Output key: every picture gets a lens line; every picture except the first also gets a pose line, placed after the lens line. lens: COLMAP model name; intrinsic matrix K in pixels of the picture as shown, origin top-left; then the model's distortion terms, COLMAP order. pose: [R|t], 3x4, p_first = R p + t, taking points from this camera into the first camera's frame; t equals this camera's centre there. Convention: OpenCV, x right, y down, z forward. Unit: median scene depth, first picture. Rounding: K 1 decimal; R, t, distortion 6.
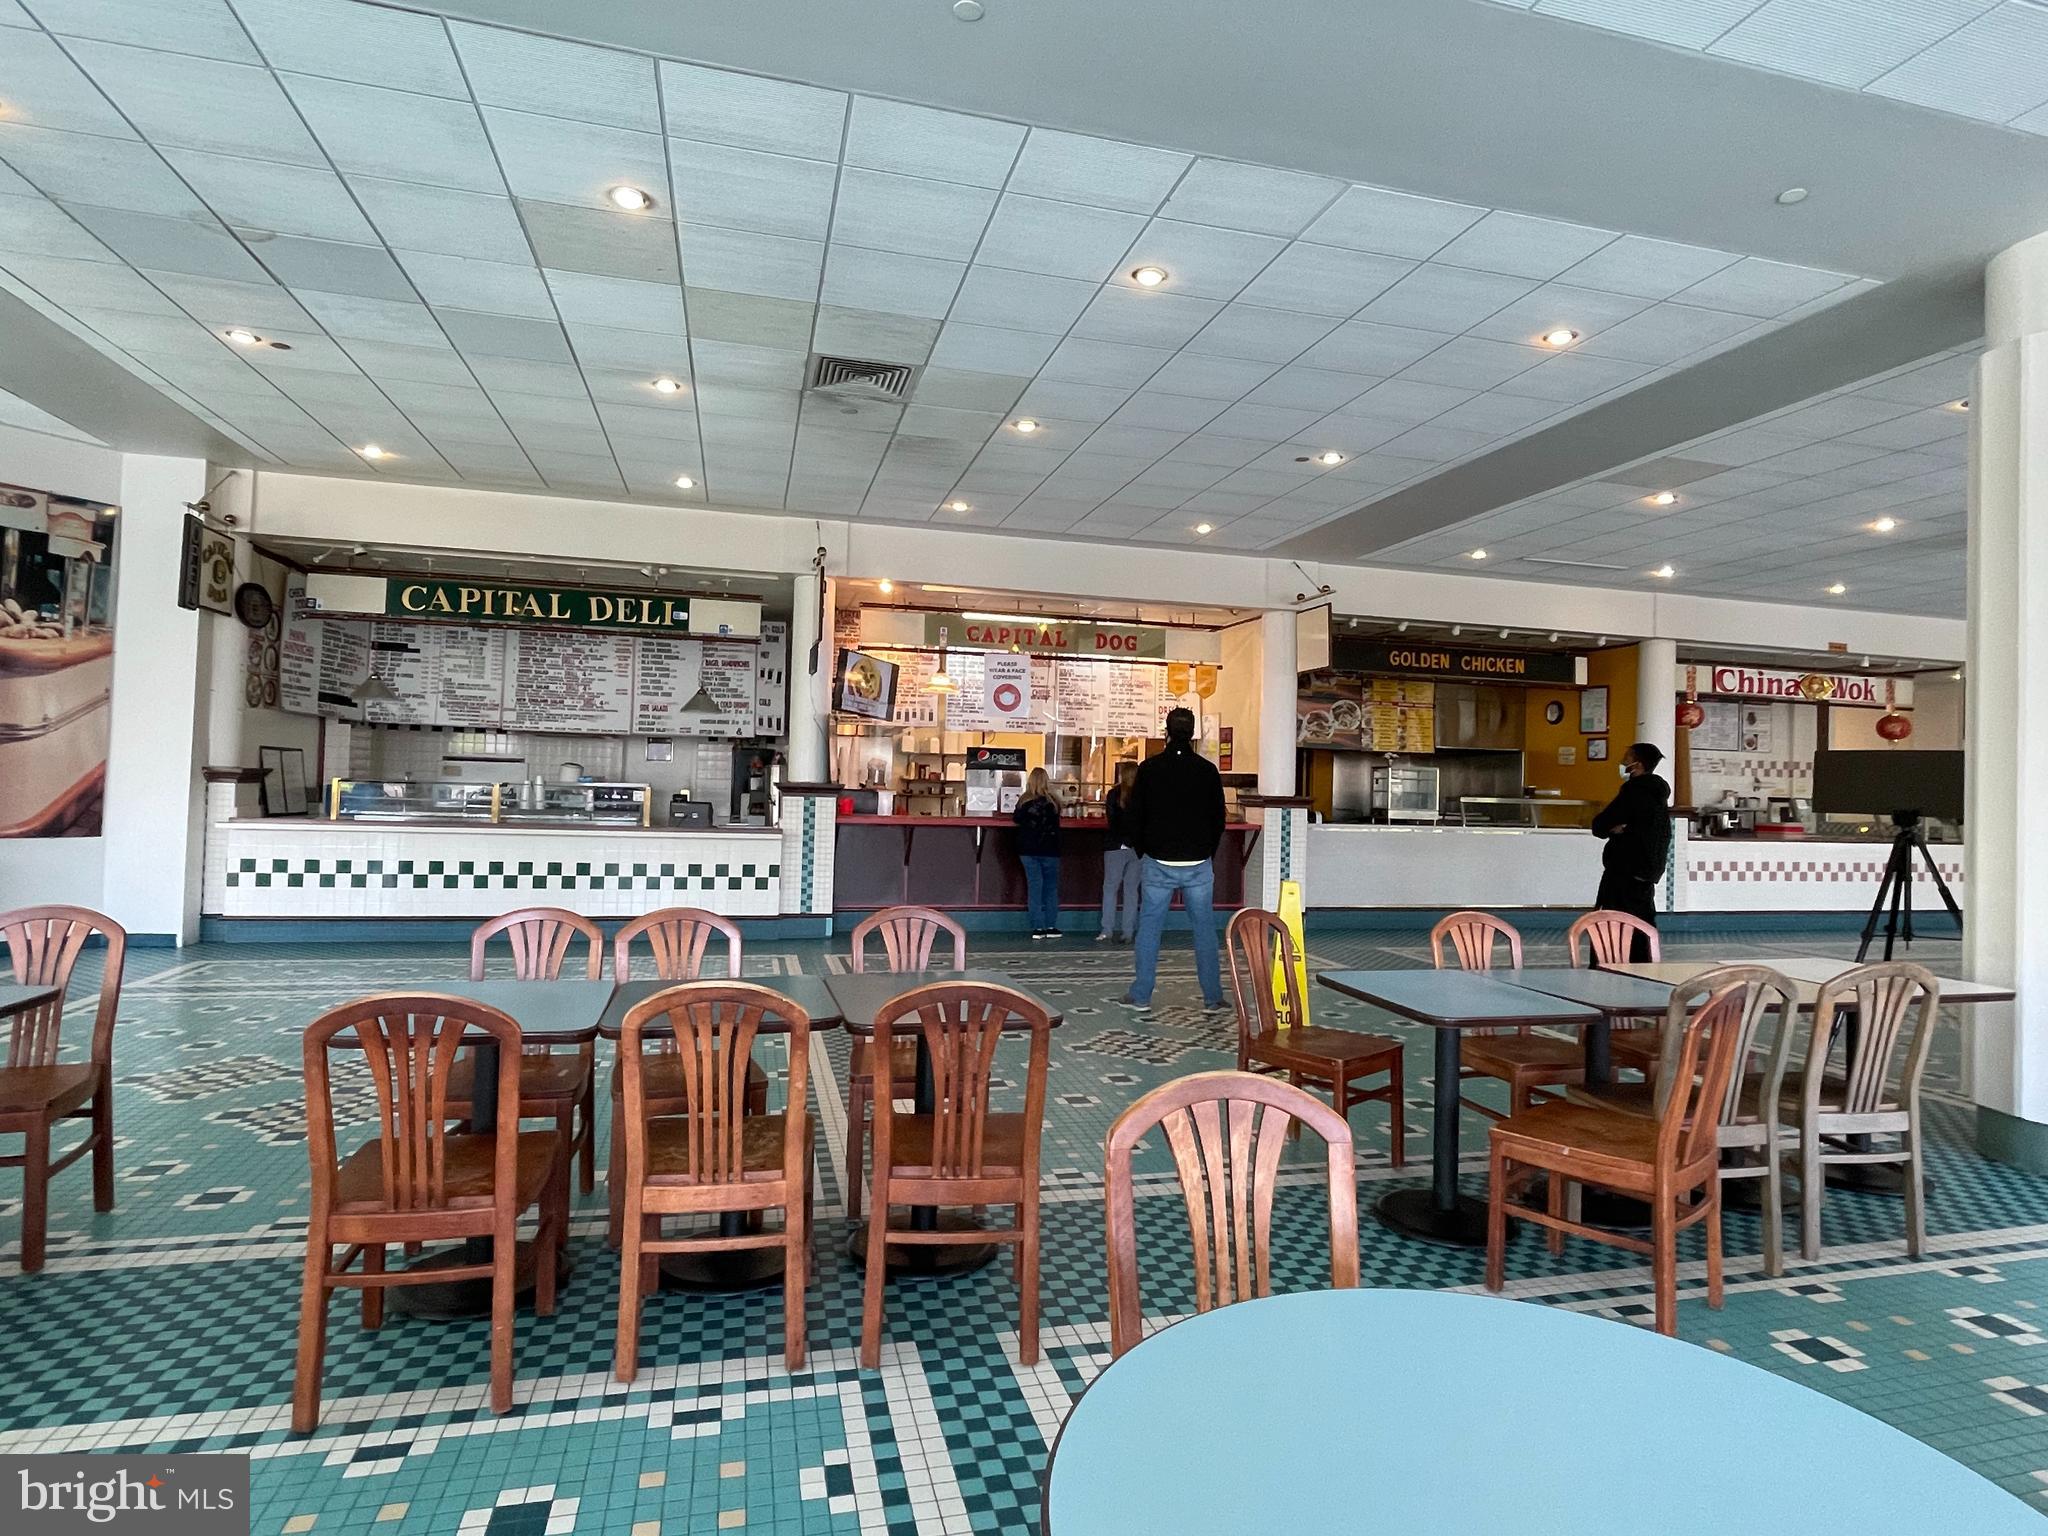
lens RADIAL K [[1102.1, 0, 1023.3], [0, 1102.1, 765.8], [0, 0, 1]] dist [0.001242, -0.000856]
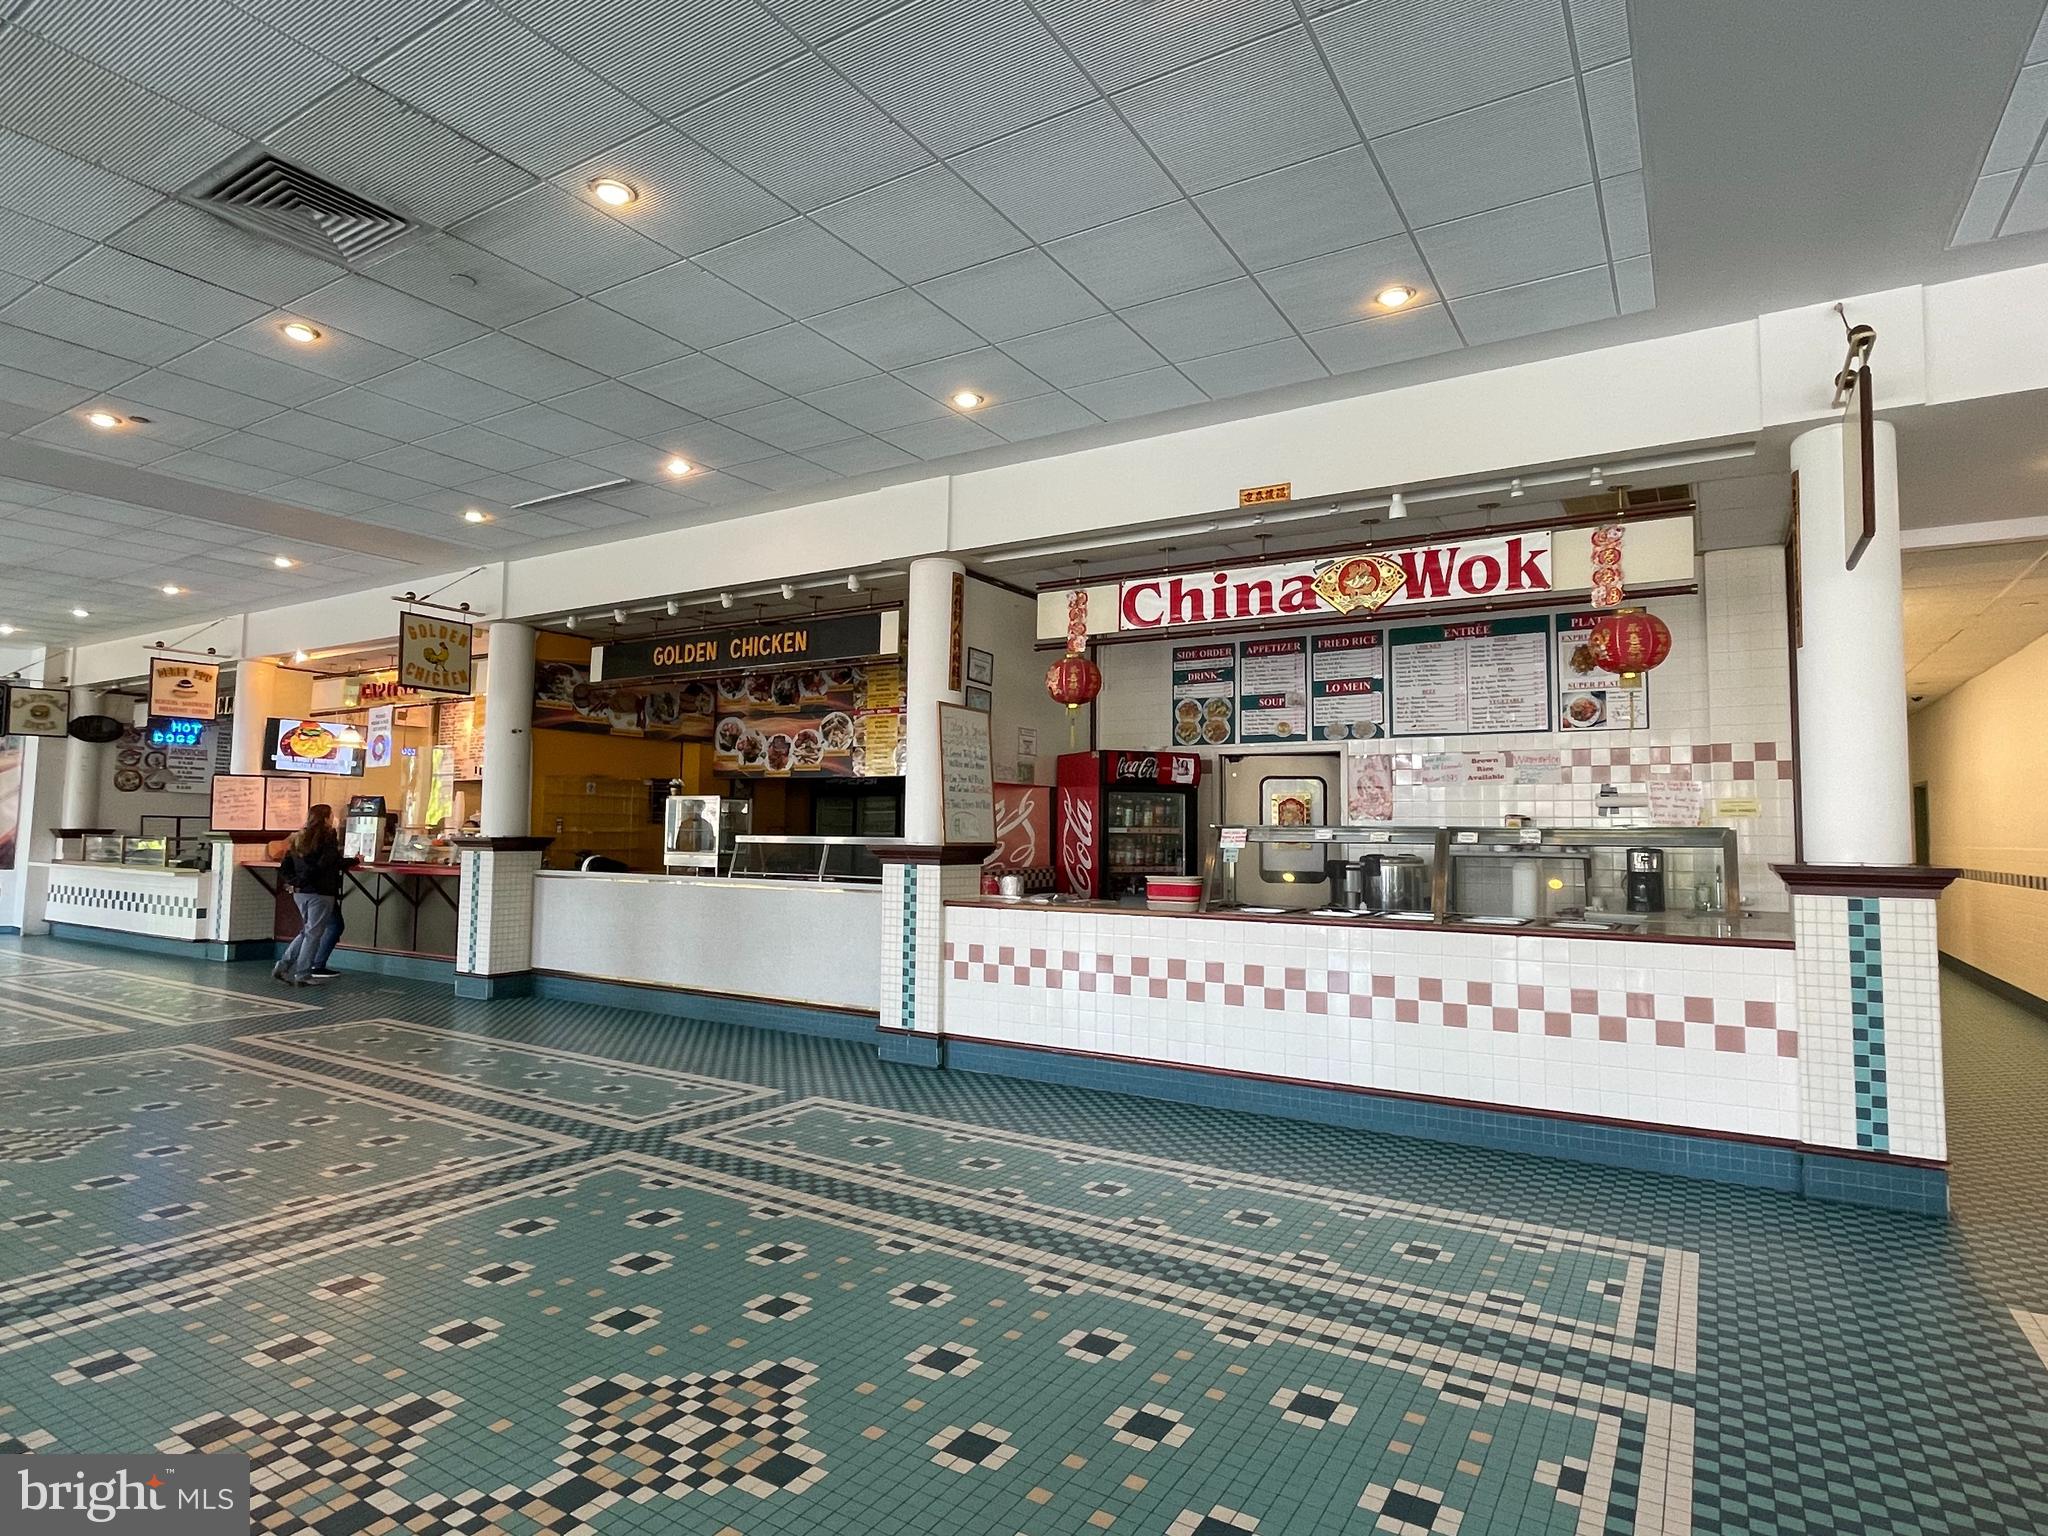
lens RADIAL K [[1102.1, 0, 1023.6], [0, 1102.1, 765.9], [0, 0, 1]] dist [0.001242, -0.000856]
pose [[0.690353, -0.064626, -0.720580, 0.966424], [0.020888, 0.997368, -0.069438, 0.034120], [0.723171, 0.032885, 0.689886, 0.595712]]
